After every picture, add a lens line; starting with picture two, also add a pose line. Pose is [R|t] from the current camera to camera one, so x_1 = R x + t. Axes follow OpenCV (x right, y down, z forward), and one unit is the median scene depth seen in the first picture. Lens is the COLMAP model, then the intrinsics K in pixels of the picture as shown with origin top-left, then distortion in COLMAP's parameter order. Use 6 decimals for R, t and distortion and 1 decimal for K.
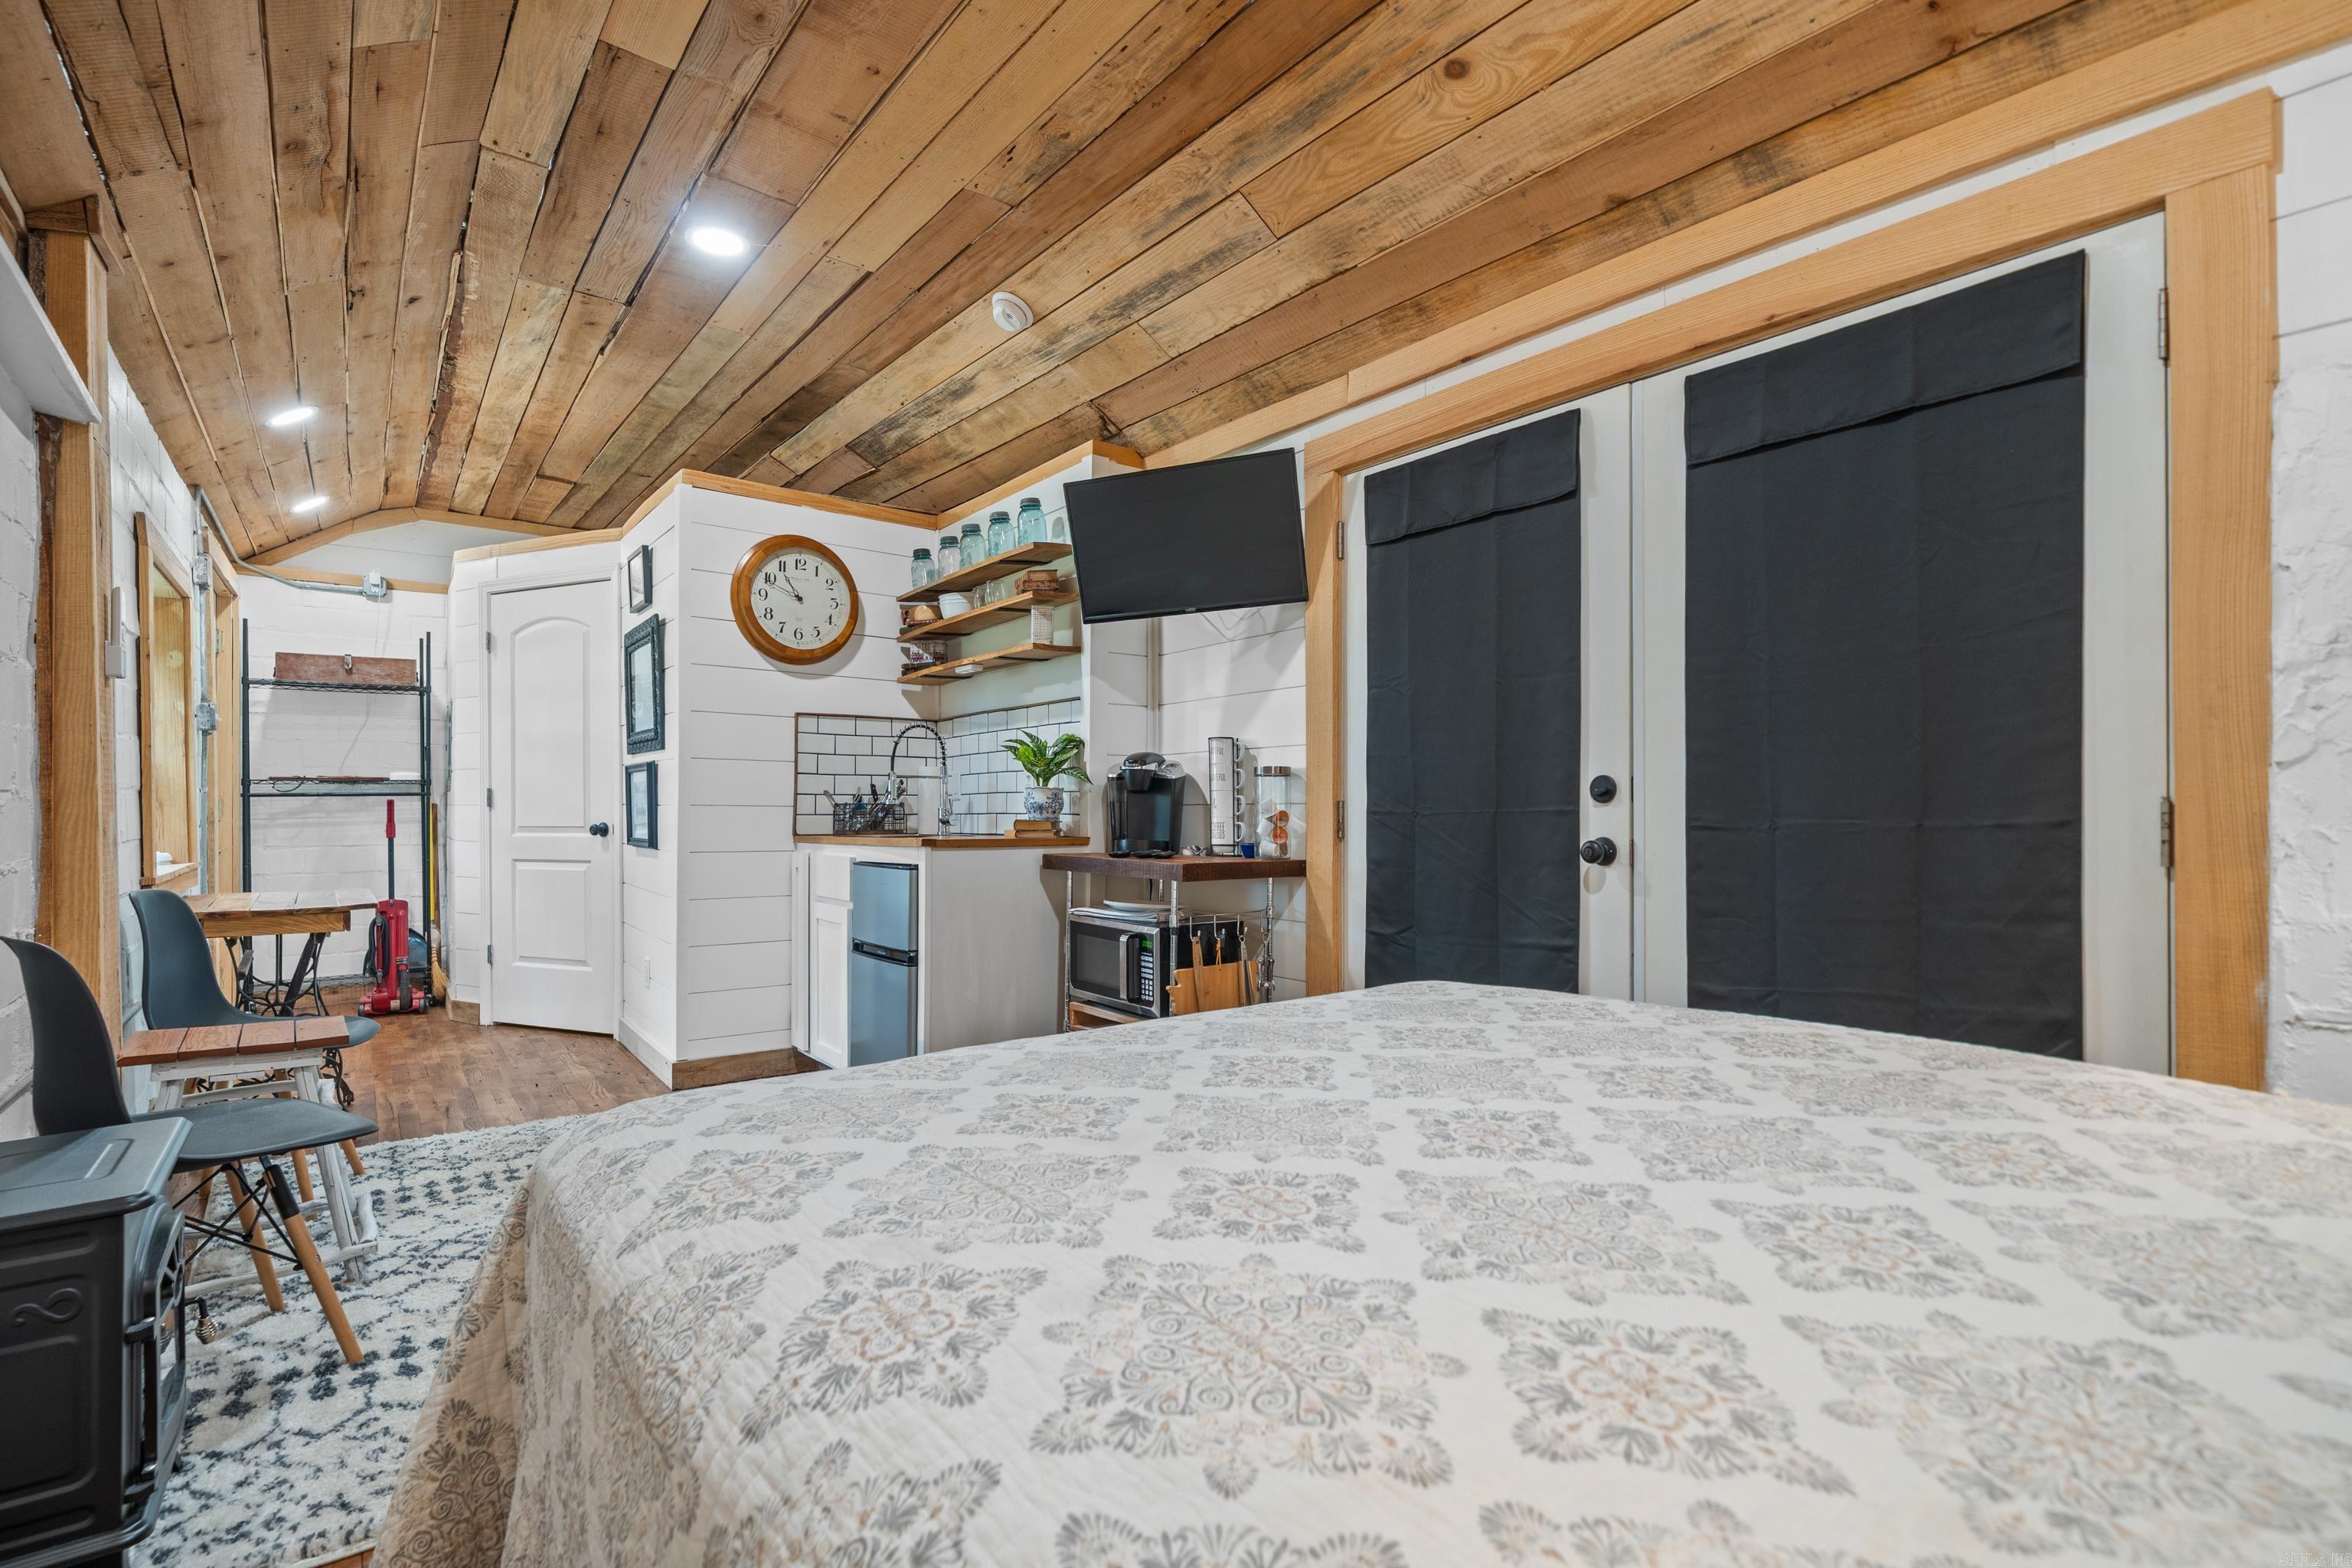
lens RADIAL K [[1141.0, 0, 1176.0], [0, 1141.0, 784.0], [0, 0, 1]] dist [0.000381, 0.000034]
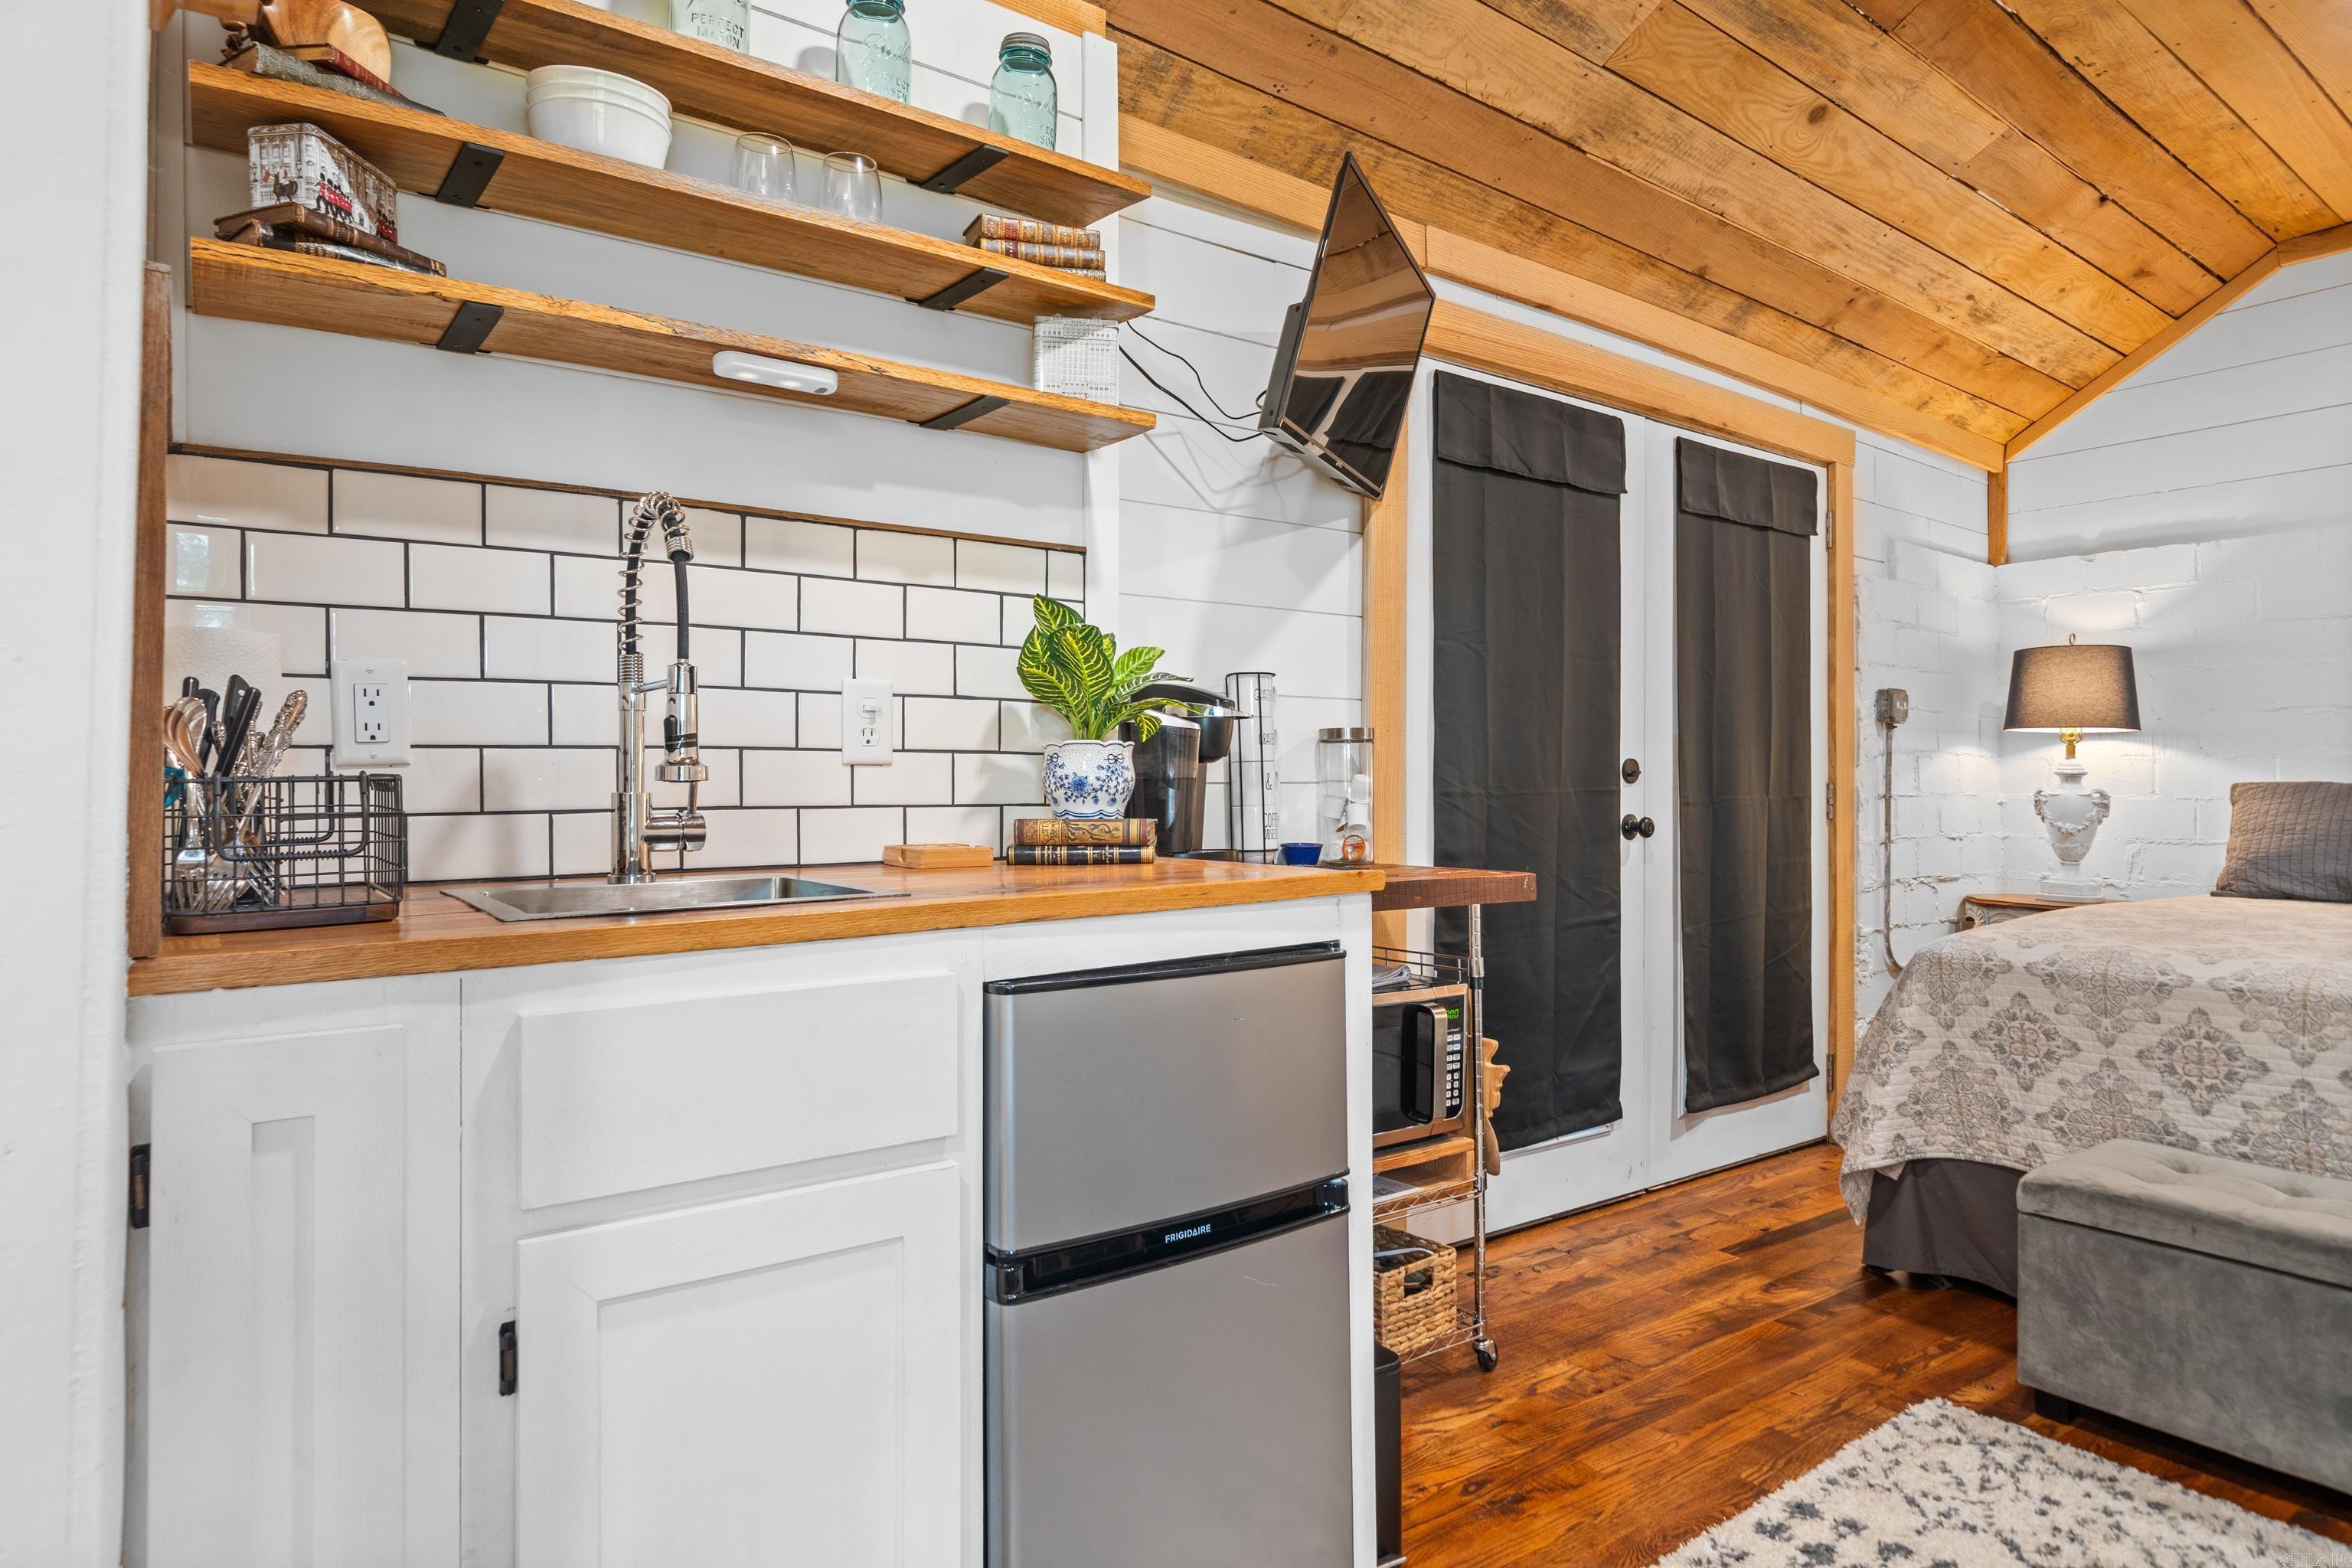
lens RADIAL K [[1347.7, 0, 1147.4], [0, 1347.7, 756.1], [0, 0, 1]] dist [-0.000442, -0.000323]
pose [[0.005471, 0.020732, 0.999770, -0.566802], [-0.020166, 0.999584, -0.020618, 0.016190], [-0.999782, -0.020049, 0.005887, 0.882560]]
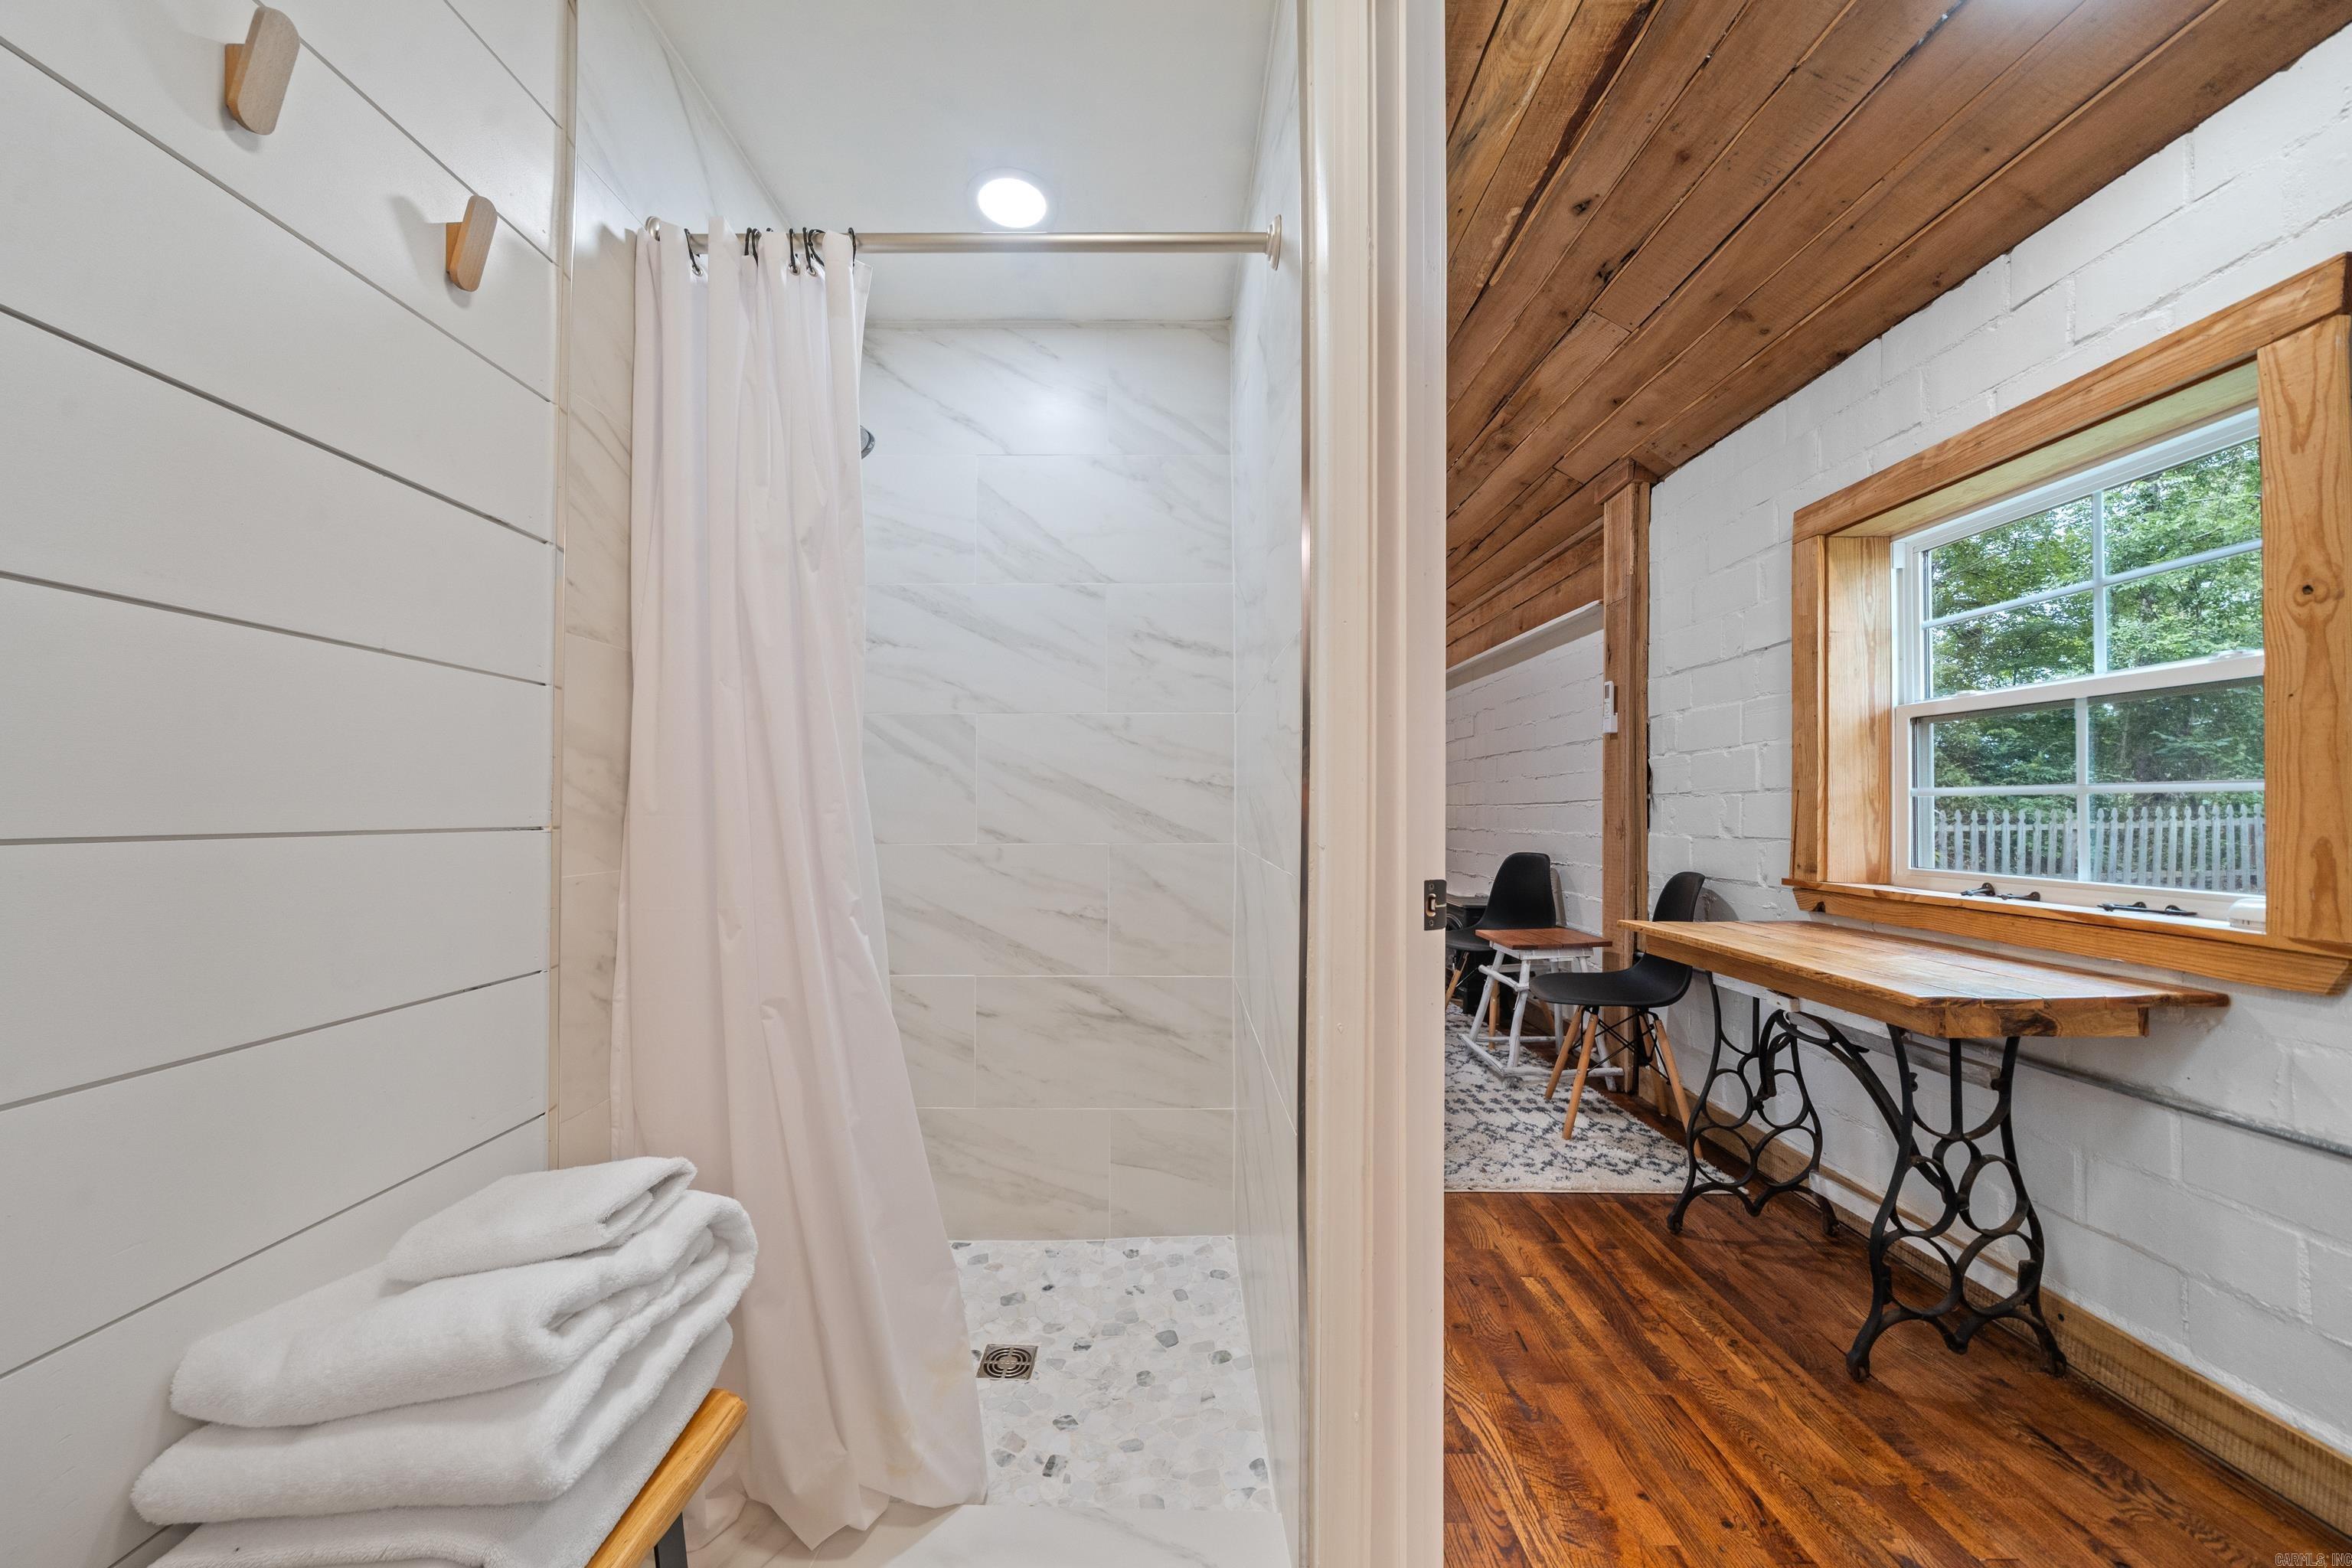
lens RADIAL K [[823.7, 0, 1164.6], [0, 823.7, 795.9], [0, 0, 1]] dist [-0.002634, -0.000149]
pose [[-0.807248, 0.013644, 0.590055, -0.655722], [-0.003235, 0.999615, -0.027539, 0.024508], [-0.590204, -0.024140, -0.806893, 1.410684]]
